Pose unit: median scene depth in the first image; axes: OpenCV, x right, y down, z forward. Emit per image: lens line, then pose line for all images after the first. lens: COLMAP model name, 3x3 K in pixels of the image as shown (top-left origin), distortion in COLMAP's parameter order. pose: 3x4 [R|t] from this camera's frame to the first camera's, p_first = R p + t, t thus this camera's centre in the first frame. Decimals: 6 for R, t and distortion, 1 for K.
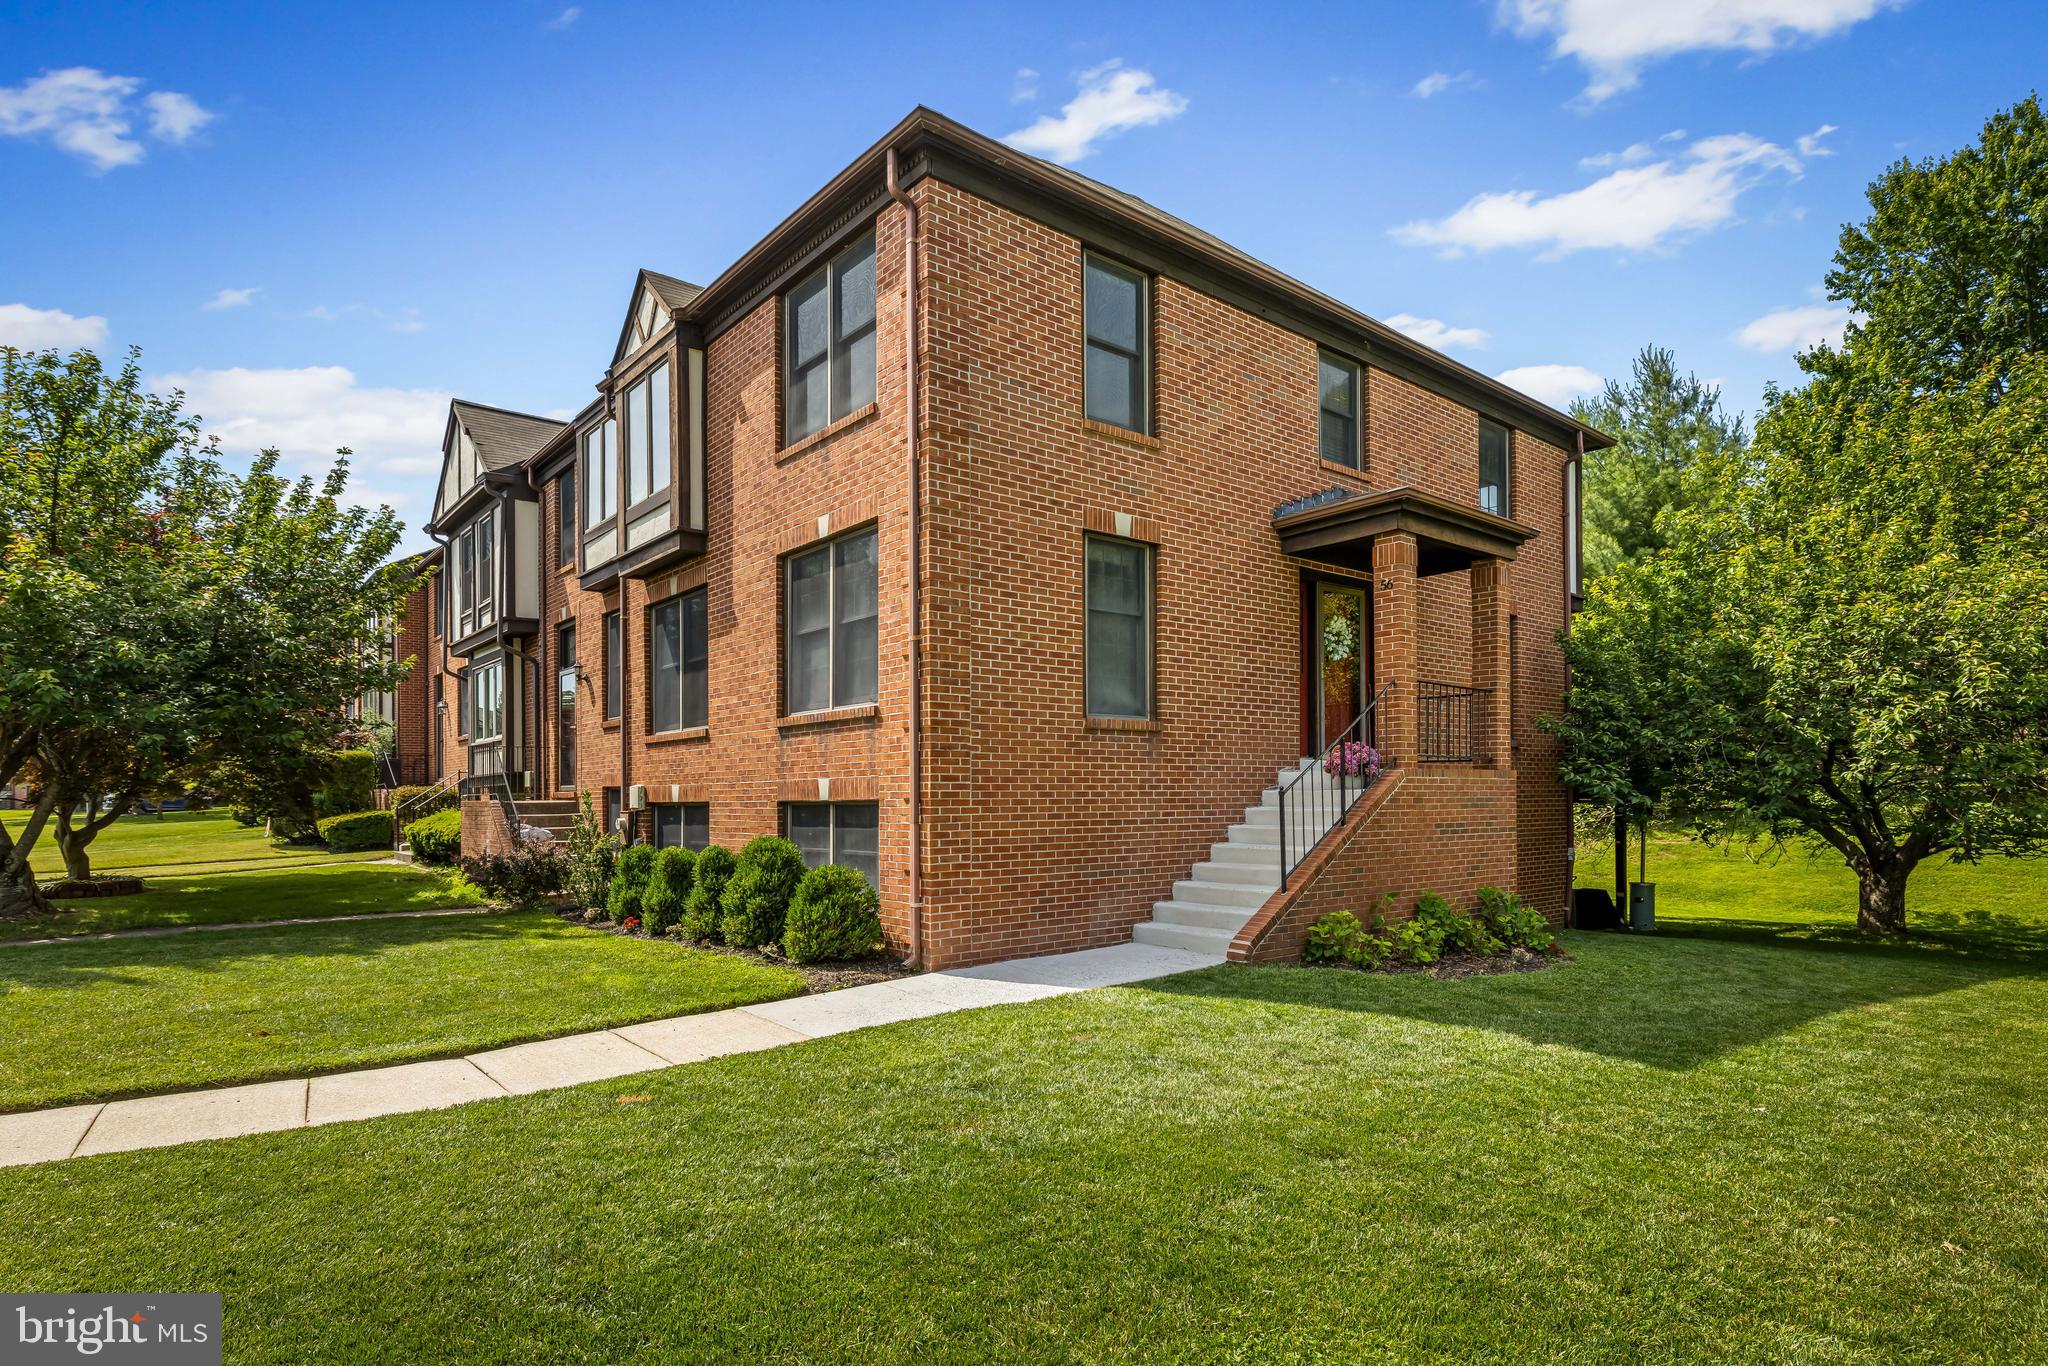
lens RADIAL K [[1108.7, 0, 1076.2], [0, 1108.7, 803.6], [0, 0, 1]] dist [-0.002698, -0.004022]
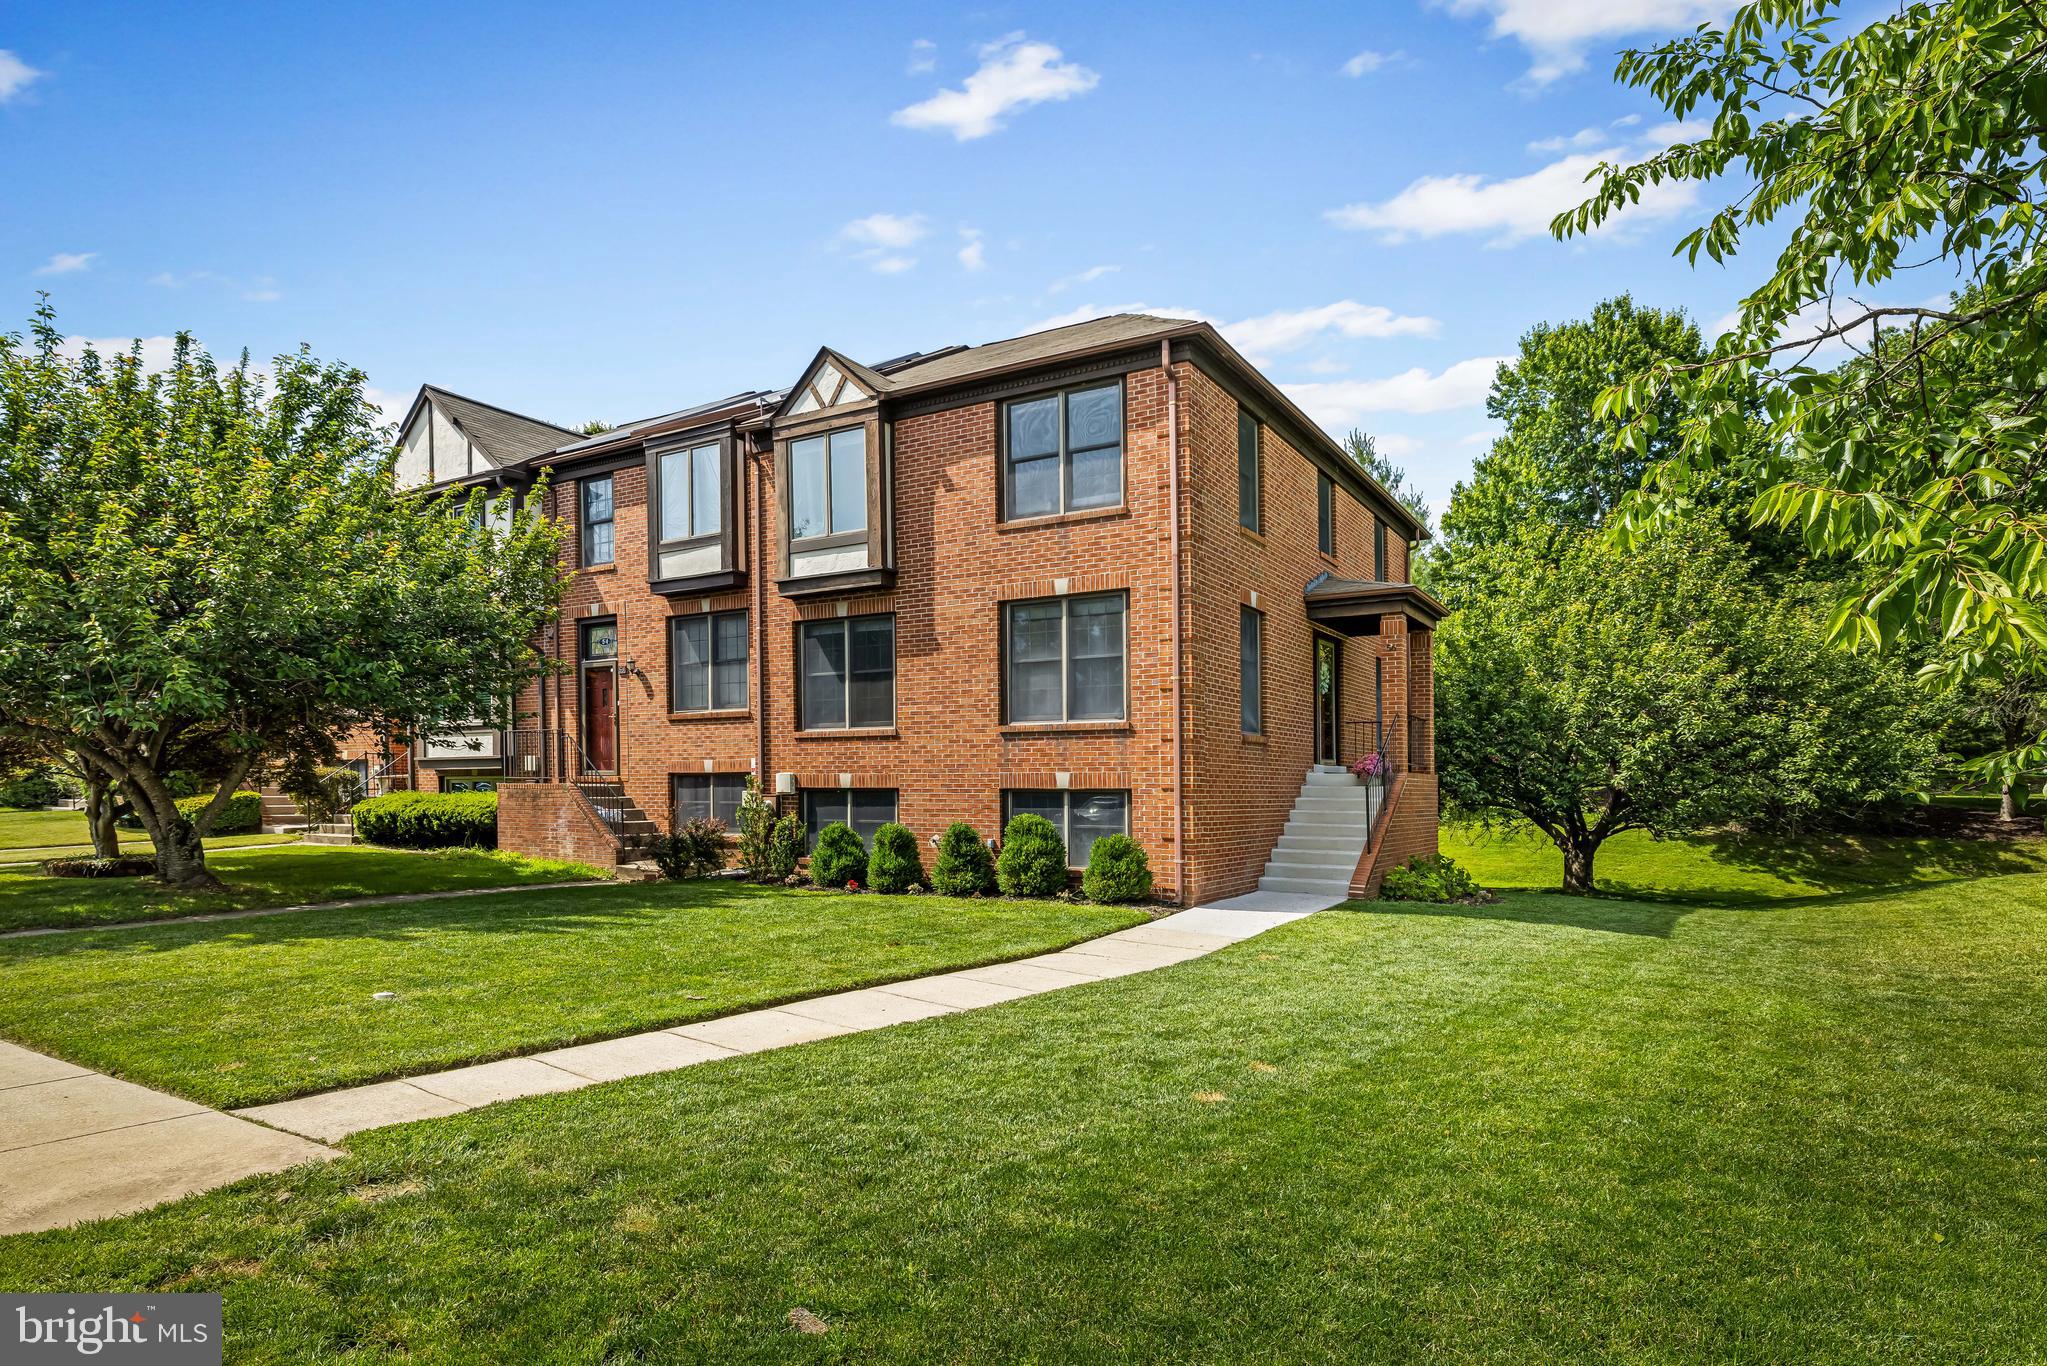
lens RADIAL K [[1108.2, 0, 1067.8], [0, 1108.2, 791.1], [0, 0, 1]] dist [-0.002698, -0.004022]
pose [[0.949497, 0.014100, 0.313458, -0.542723], [-0.012415, 0.999896, -0.007372, 0.008700], [-0.313529, 0.003108, 0.949574, -0.244045]]
